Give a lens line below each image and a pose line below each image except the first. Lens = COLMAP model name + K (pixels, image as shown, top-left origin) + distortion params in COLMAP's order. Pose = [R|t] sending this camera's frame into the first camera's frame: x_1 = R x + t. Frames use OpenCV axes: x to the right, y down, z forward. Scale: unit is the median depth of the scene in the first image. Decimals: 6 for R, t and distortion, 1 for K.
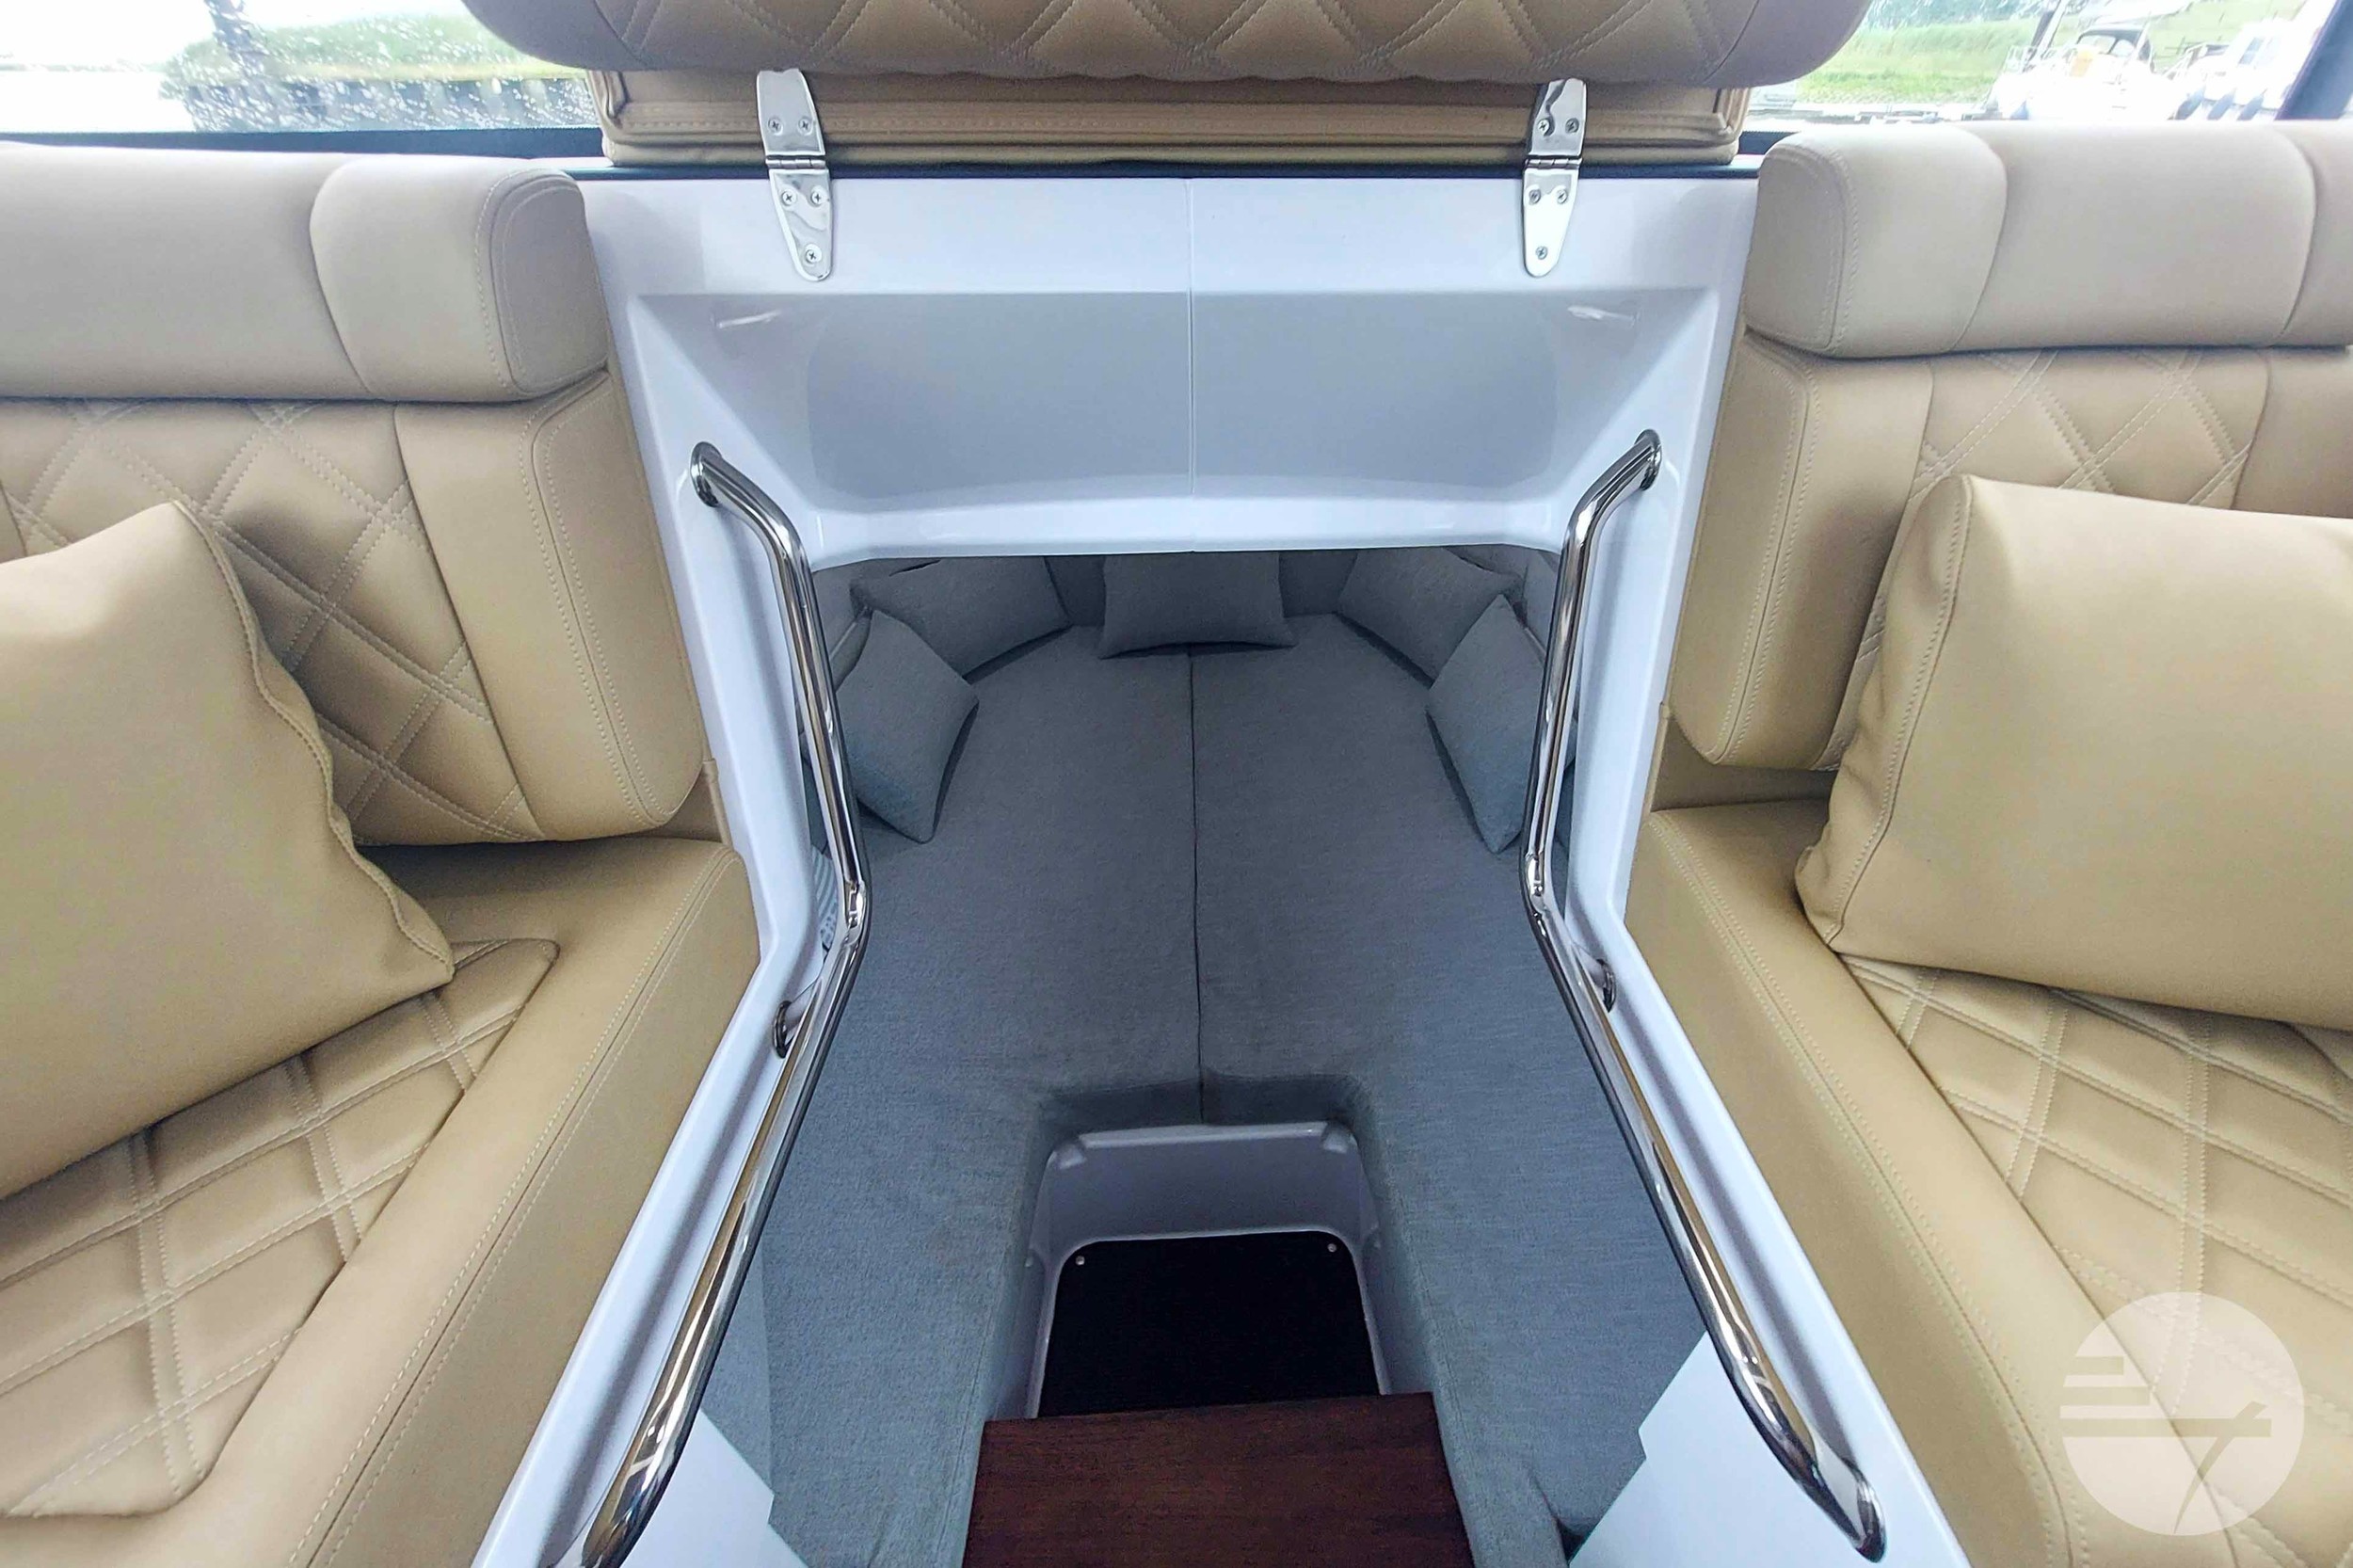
lens RADIAL K [[928.2, 0, 1173.3], [0, 928.2, 671.9], [0, 0, 1]] dist [-0.010583, 0.000275]
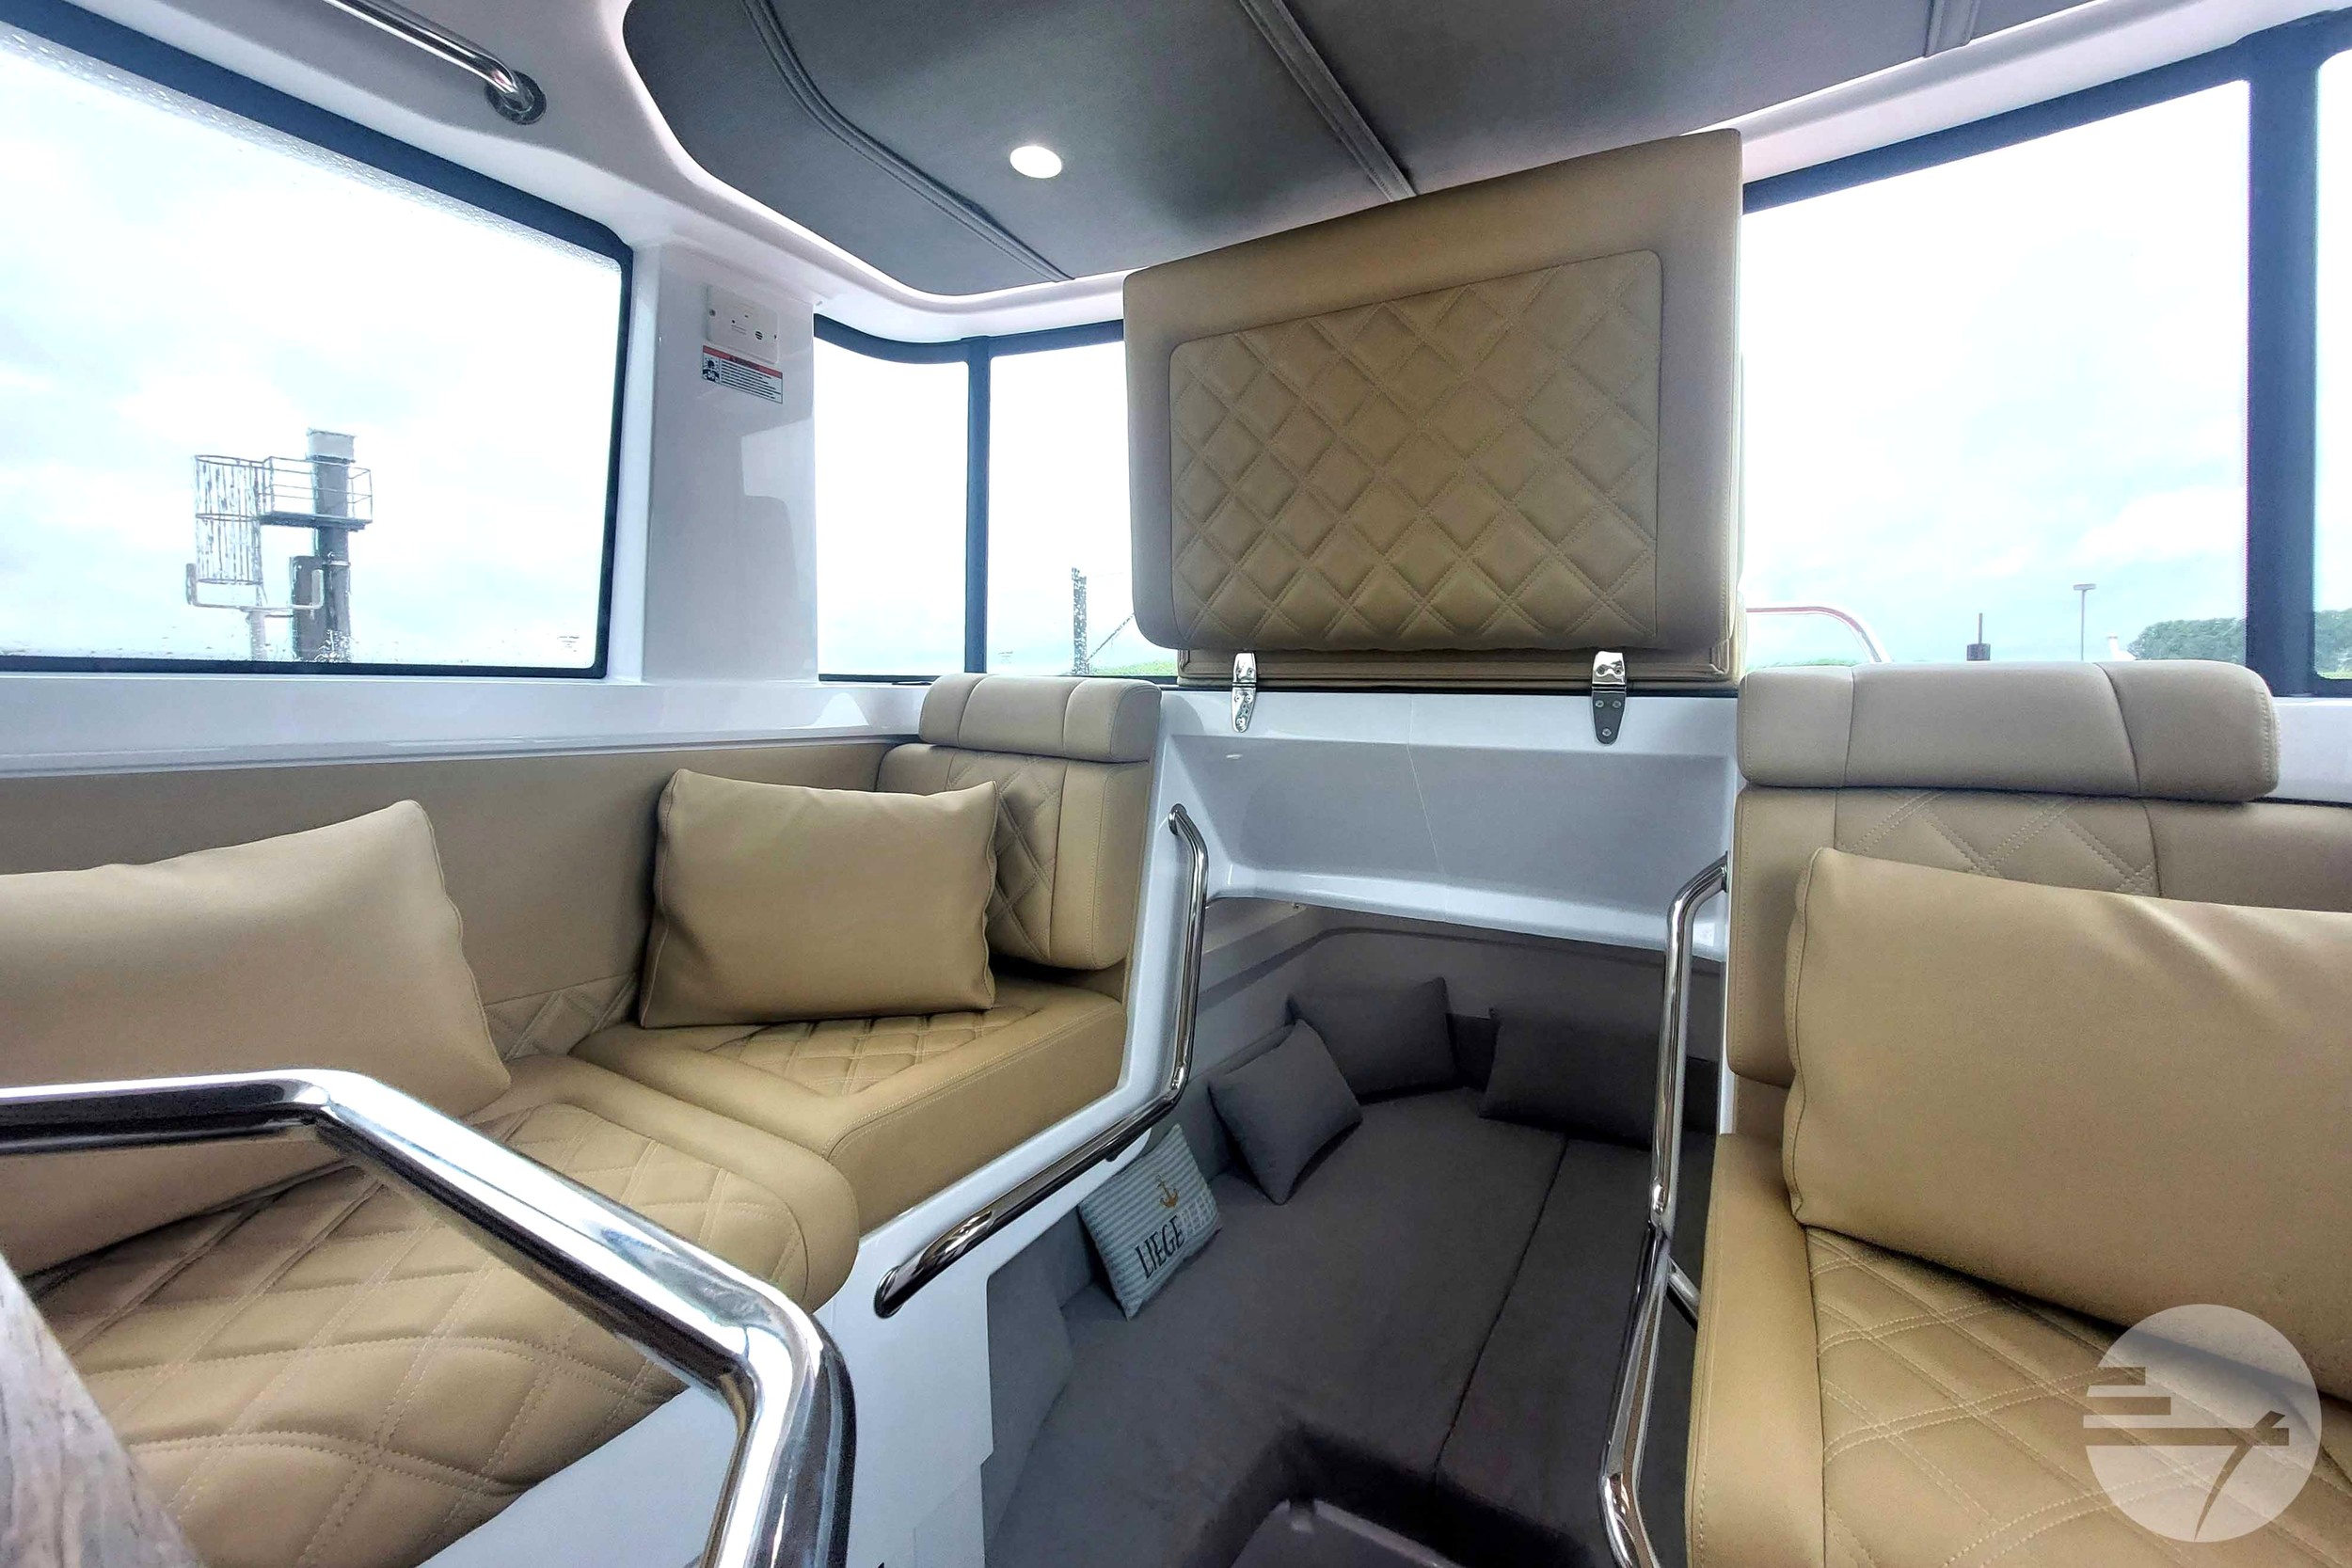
lens RADIAL K [[946.5, 0, 1184.0], [0, 946.5, 710.3], [0, 0, 1]] dist [-0.010814, -0.000102]
pose [[0.828783, 0.017463, -0.559297, 0.785367], [-0.316389, 0.839029, -0.442637, 0.588883], [0.461537, 0.543806, 0.700899, -0.681944]]
